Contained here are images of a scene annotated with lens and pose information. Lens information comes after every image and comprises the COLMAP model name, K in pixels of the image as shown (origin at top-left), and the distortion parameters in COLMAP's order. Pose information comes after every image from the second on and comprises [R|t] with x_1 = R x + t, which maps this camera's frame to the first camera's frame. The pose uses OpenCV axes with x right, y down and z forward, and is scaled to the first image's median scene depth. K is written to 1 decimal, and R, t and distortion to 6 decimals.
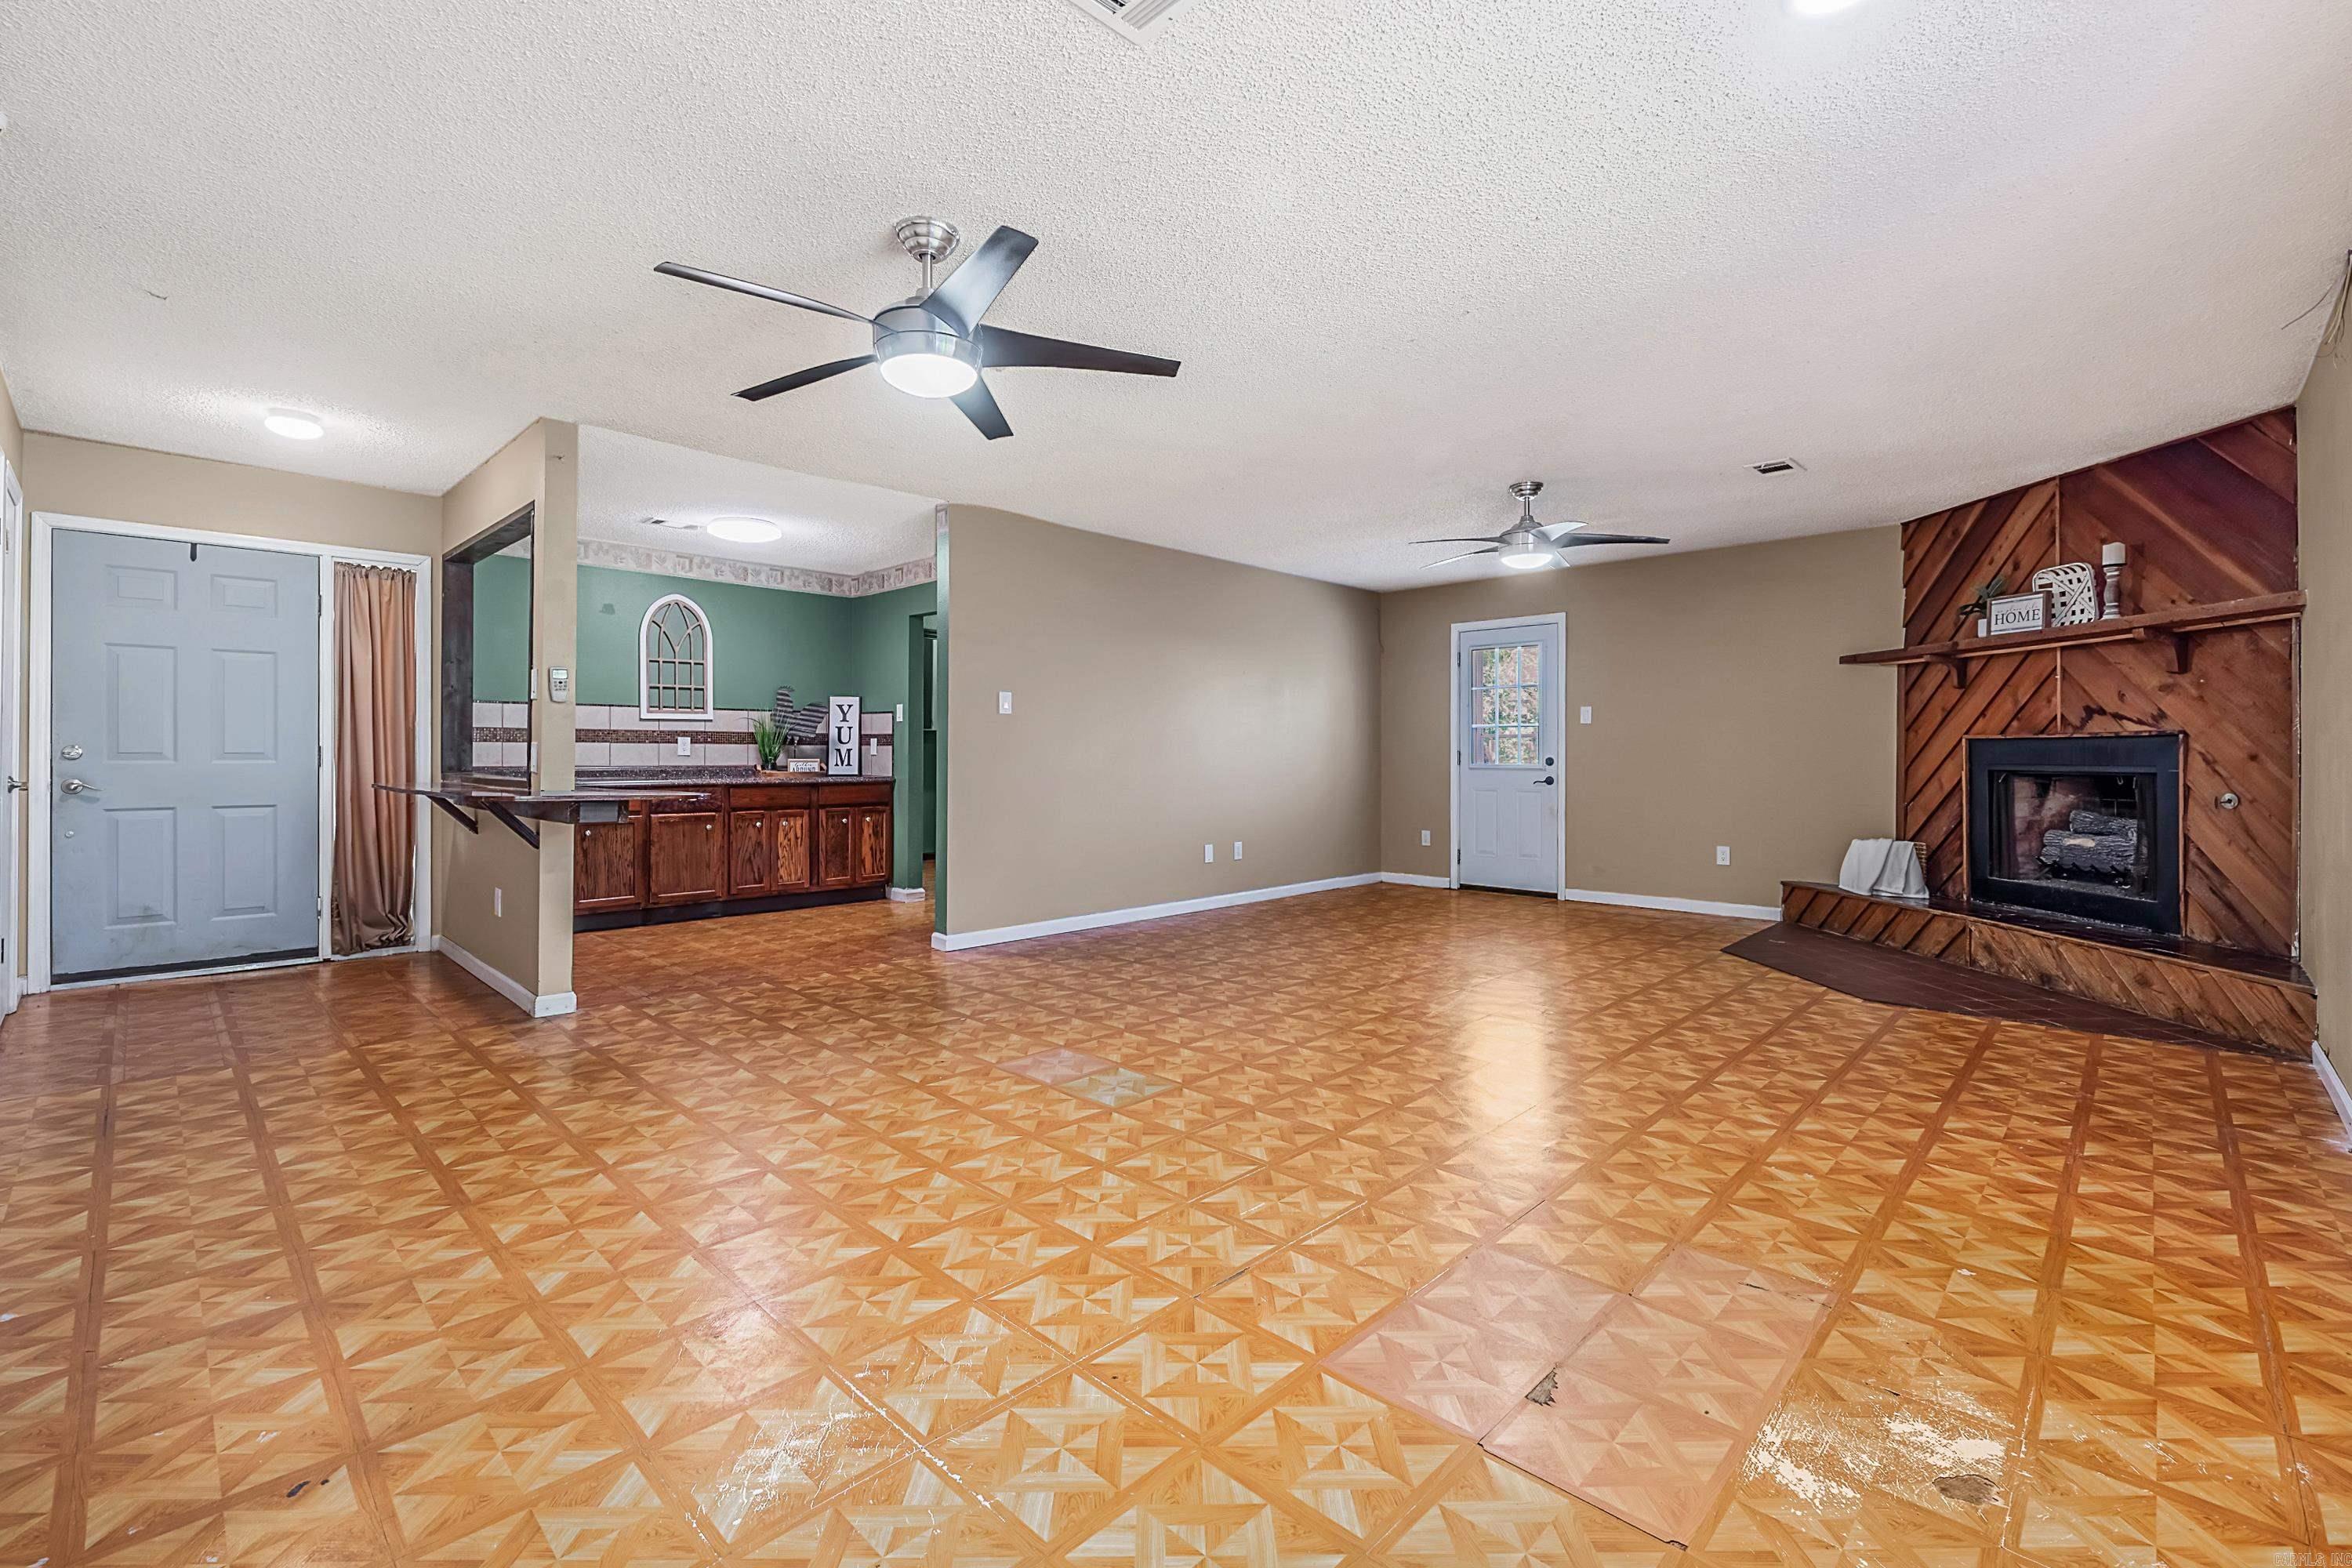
lens RADIAL K [[1017.1, 0, 1202.9], [0, 1017.1, 750.4], [0, 0, 1]] dist [-0.005099, -0.000265]
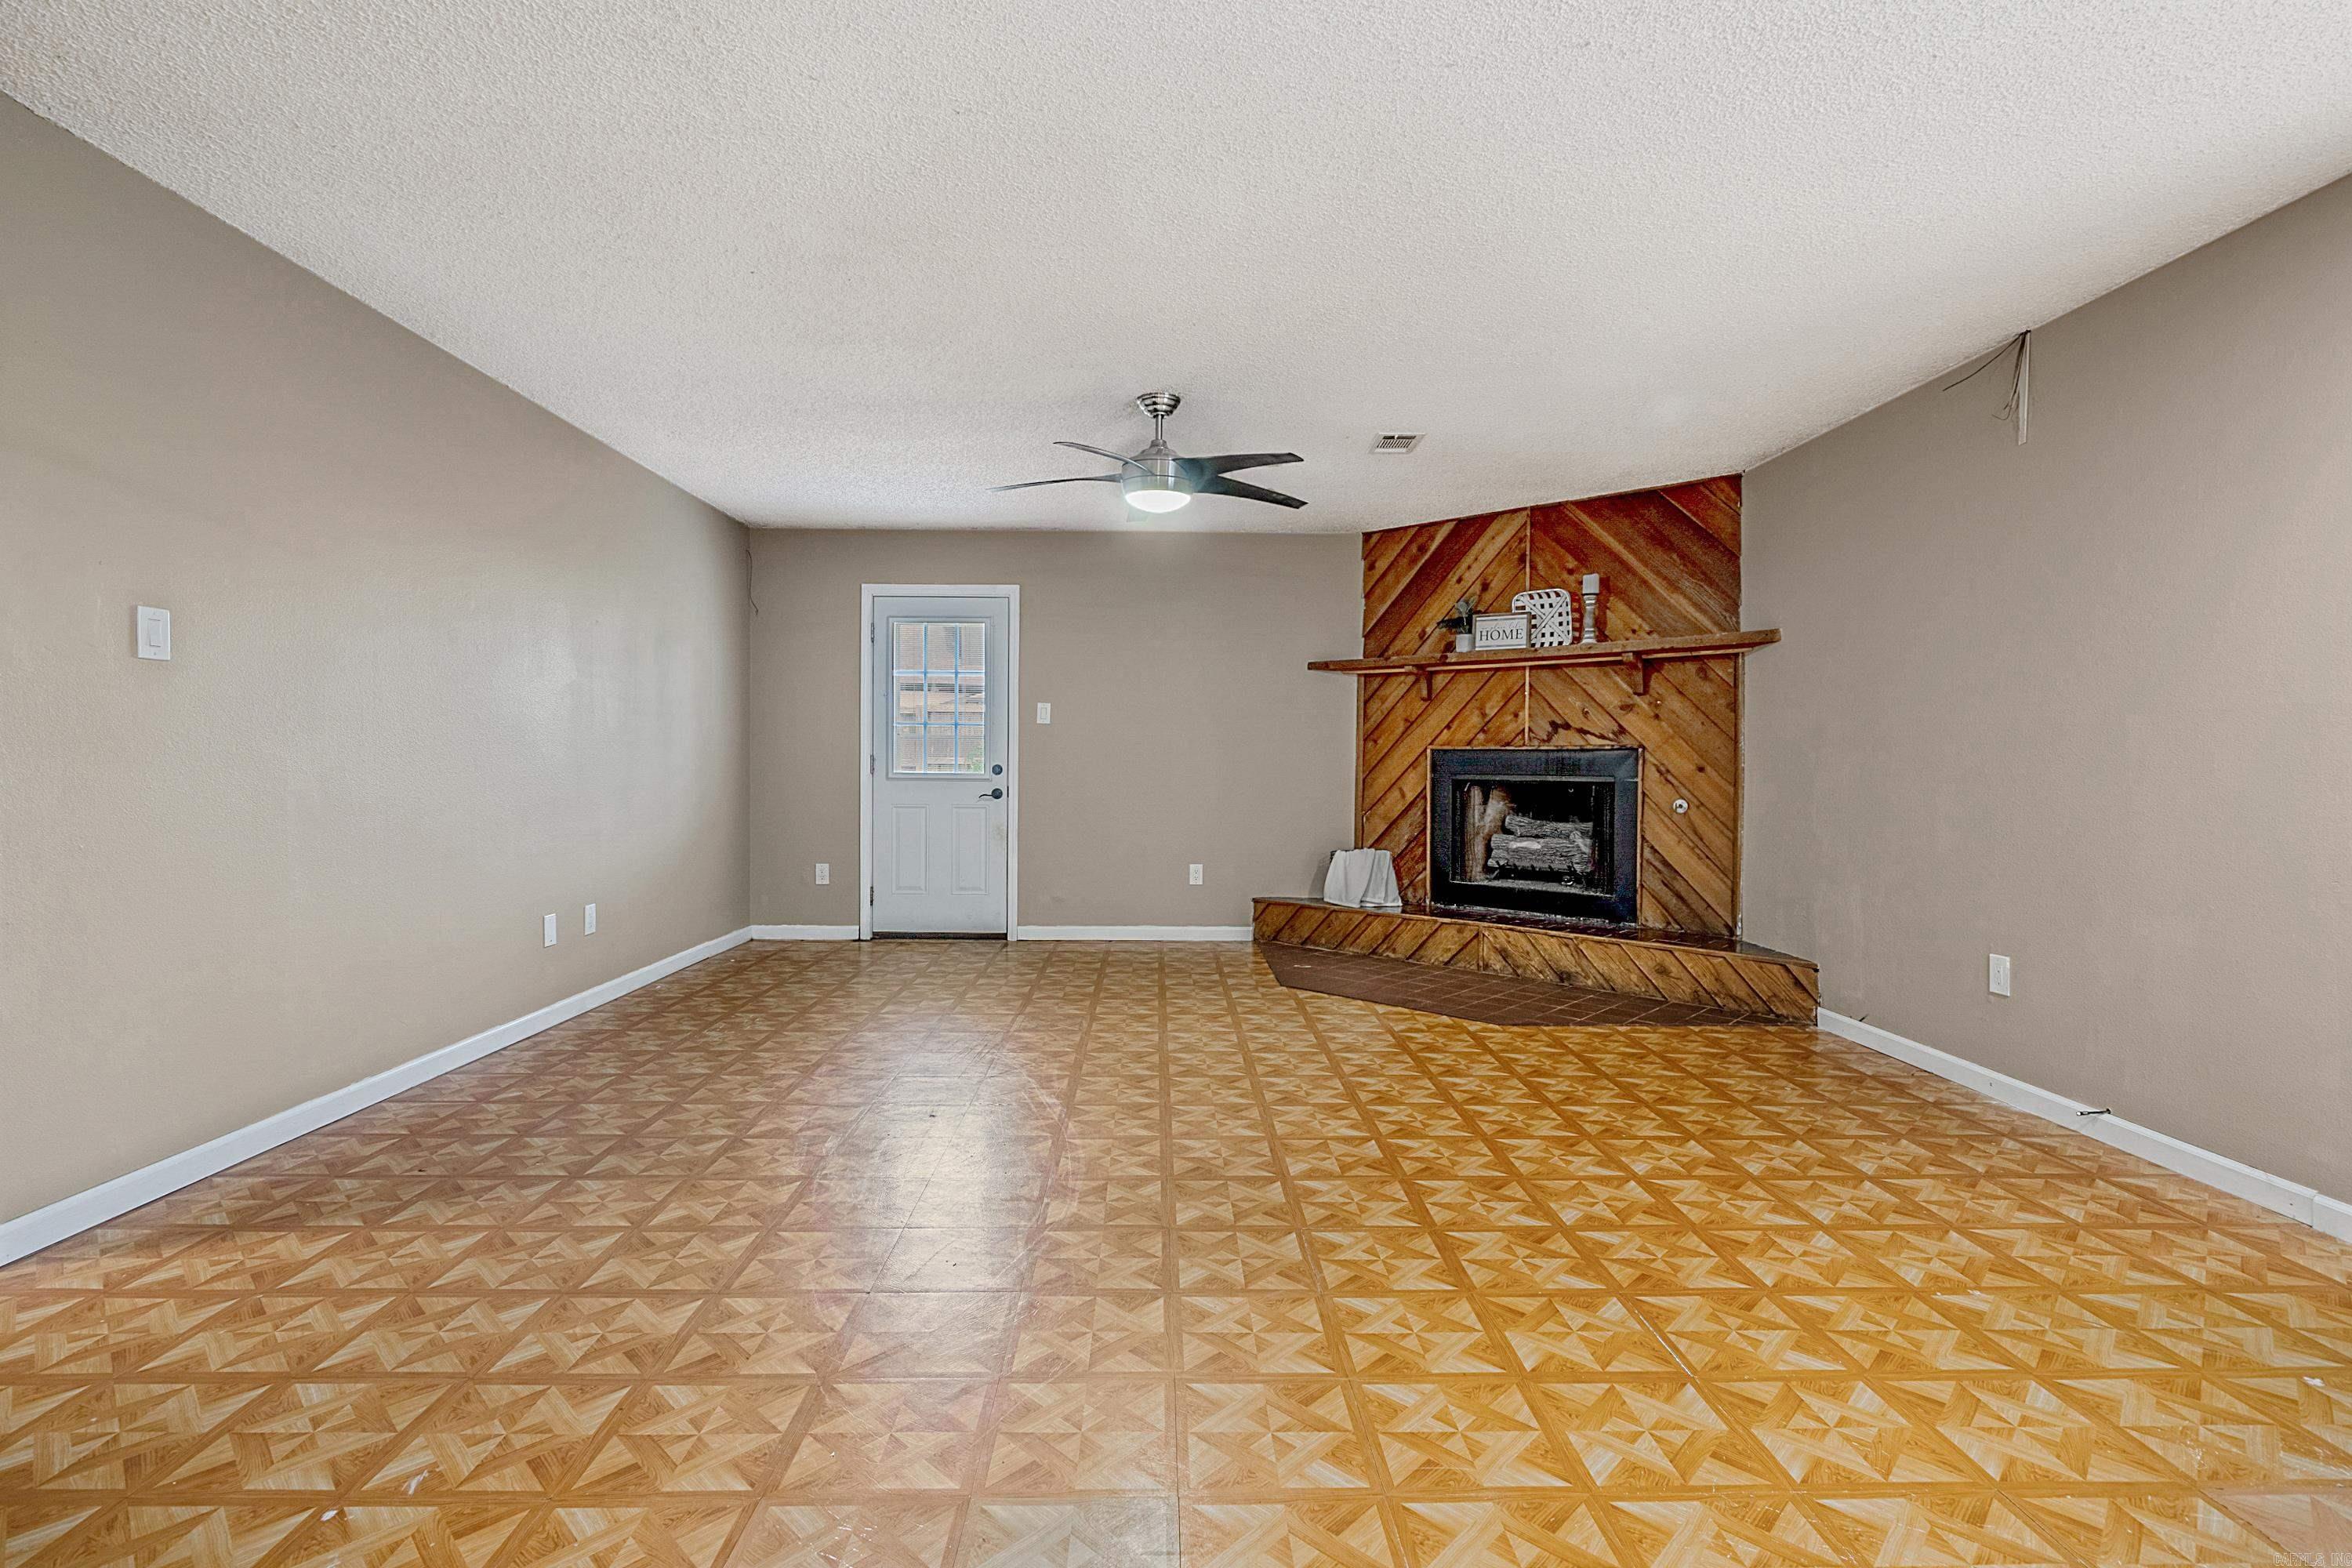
lens RADIAL K [[1085.0, 0, 1185.8], [0, 1085.0, 771.4], [0, 0, 1]] dist [-0.010440, 0.000037]
pose [[0.714873, 0.000034, 0.699254, -0.228294], [-0.010442, 0.999889, 0.010627, 0.002382], [-0.699176, -0.014899, 0.714794, 0.429484]]
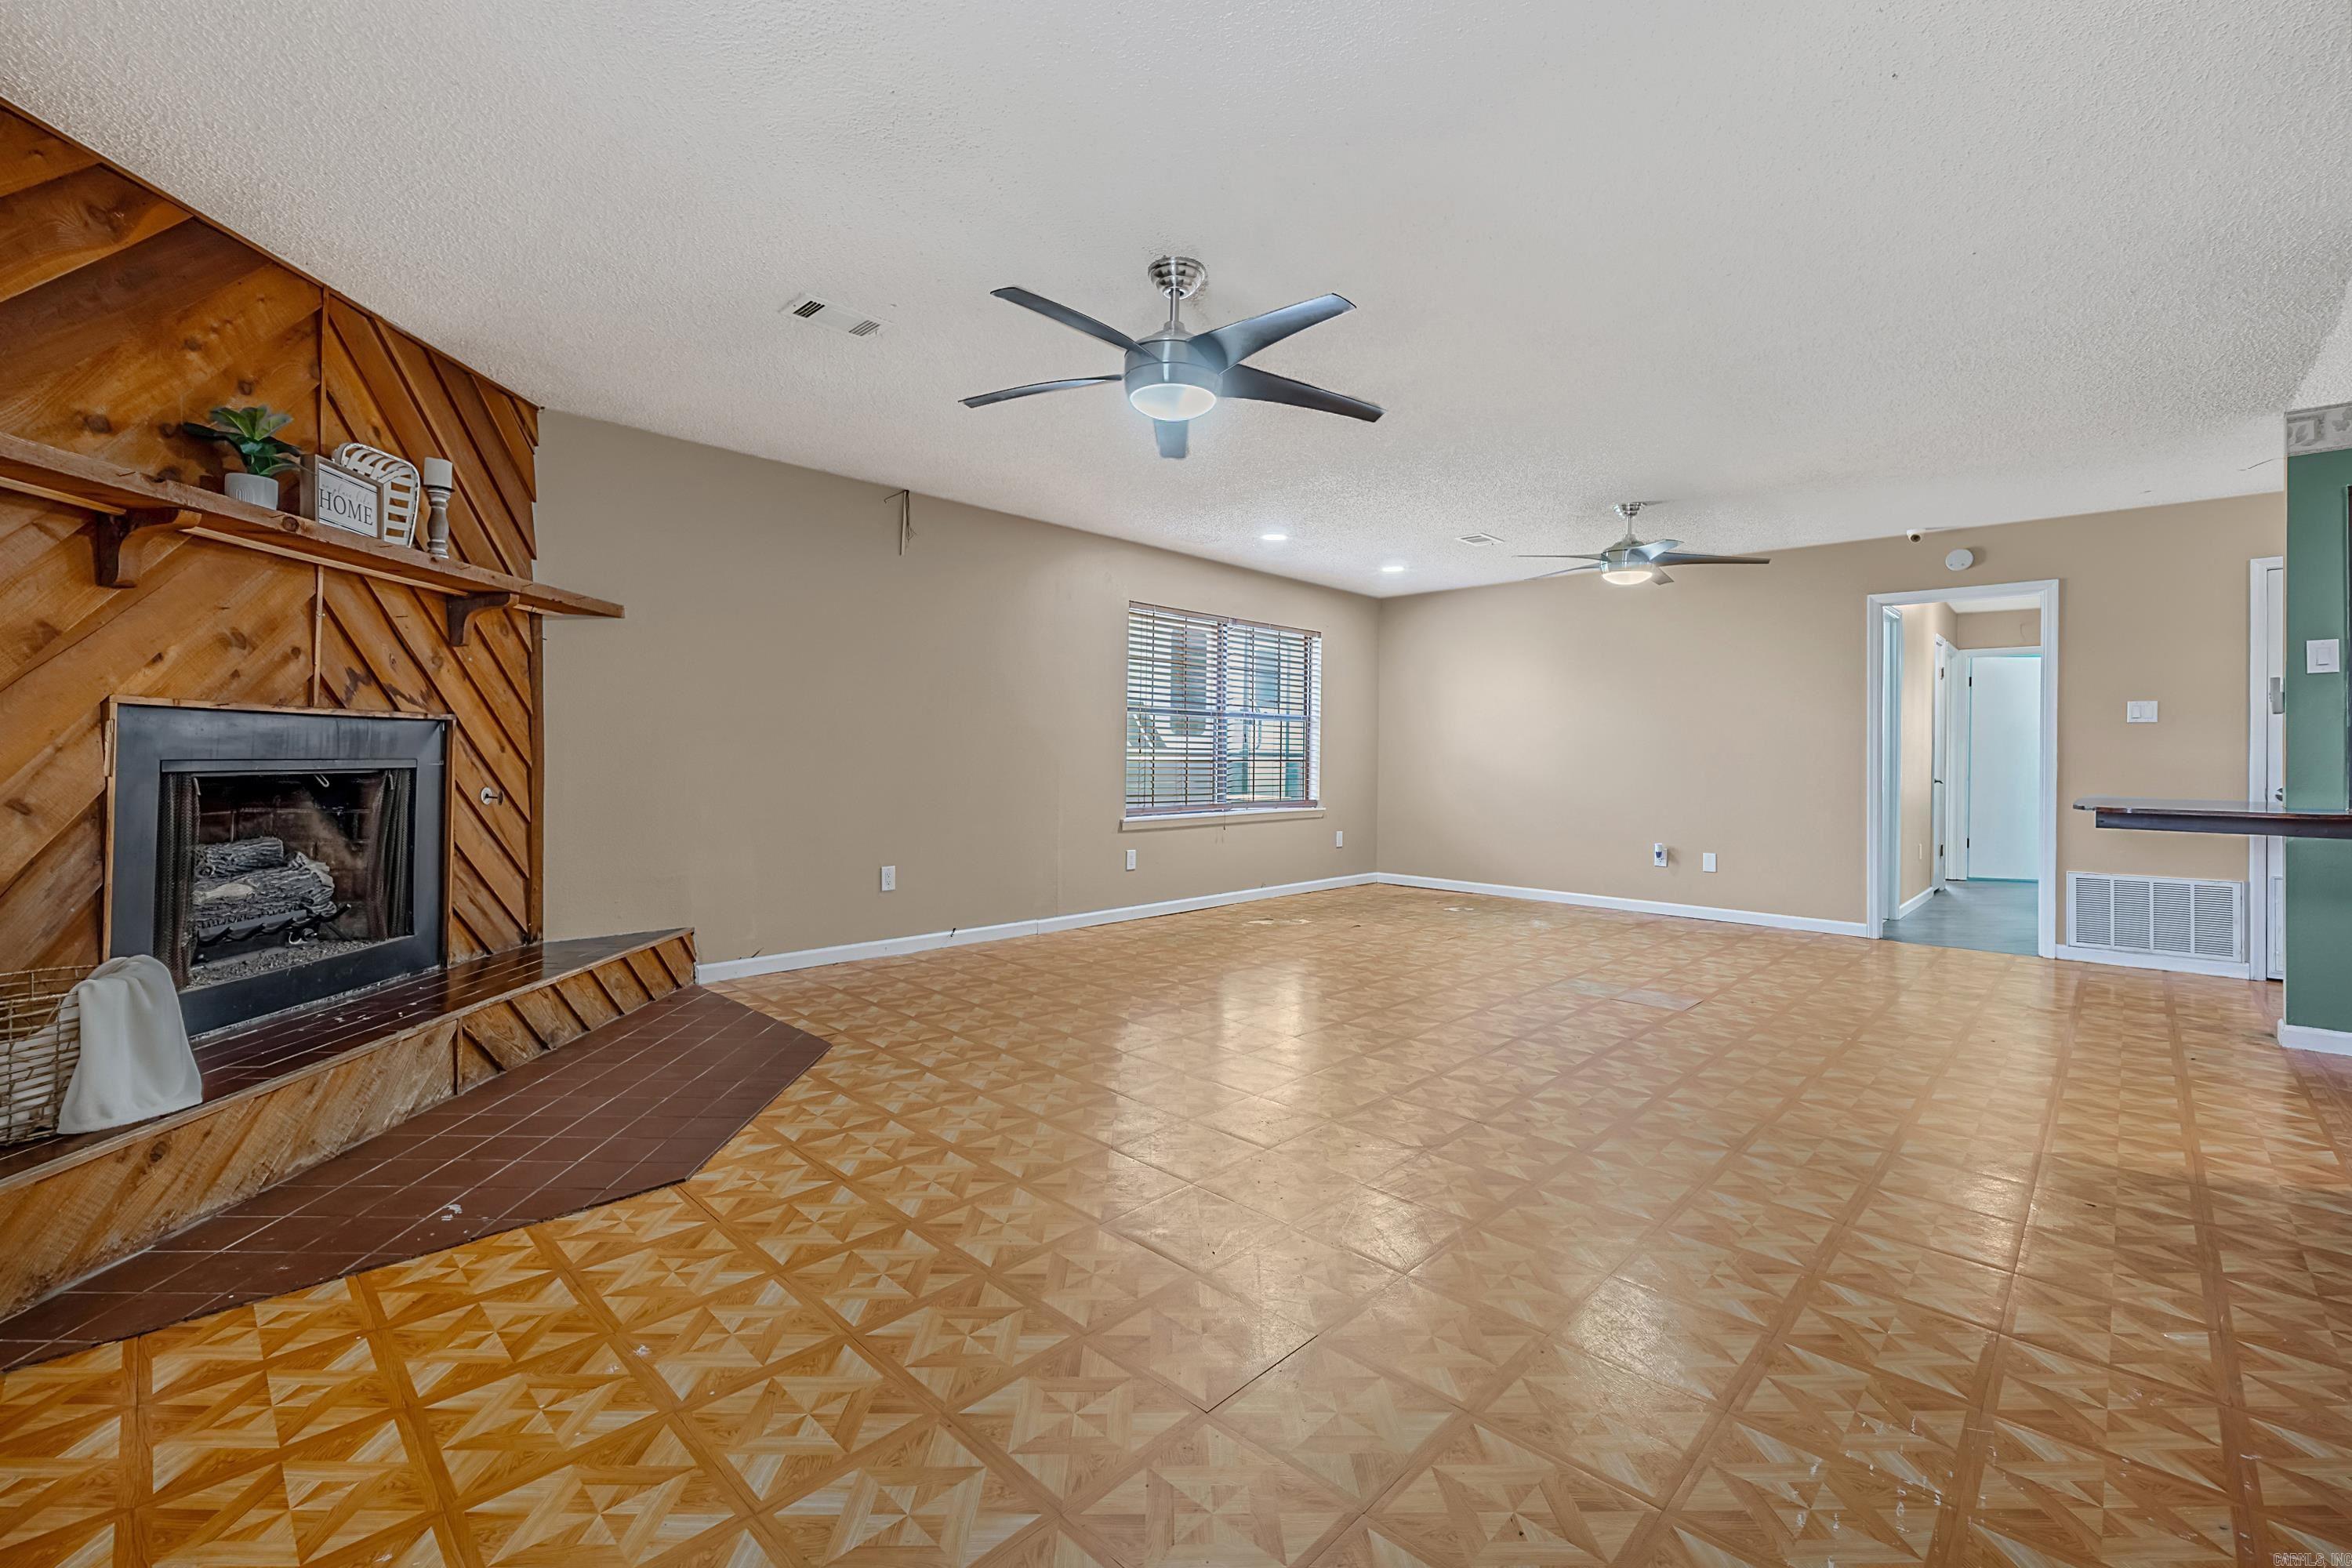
lens RADIAL K [[1017.1, 0, 1190.7], [0, 1017.1, 765.4], [0, 0, 1]] dist [-0.005099, -0.000265]
pose [[-0.999907, -0.005561, 0.012452, 0.317327], [-0.005489, 0.999968, 0.005819, 0.011728], [-0.012484, 0.005750, -0.999906, 1.614726]]
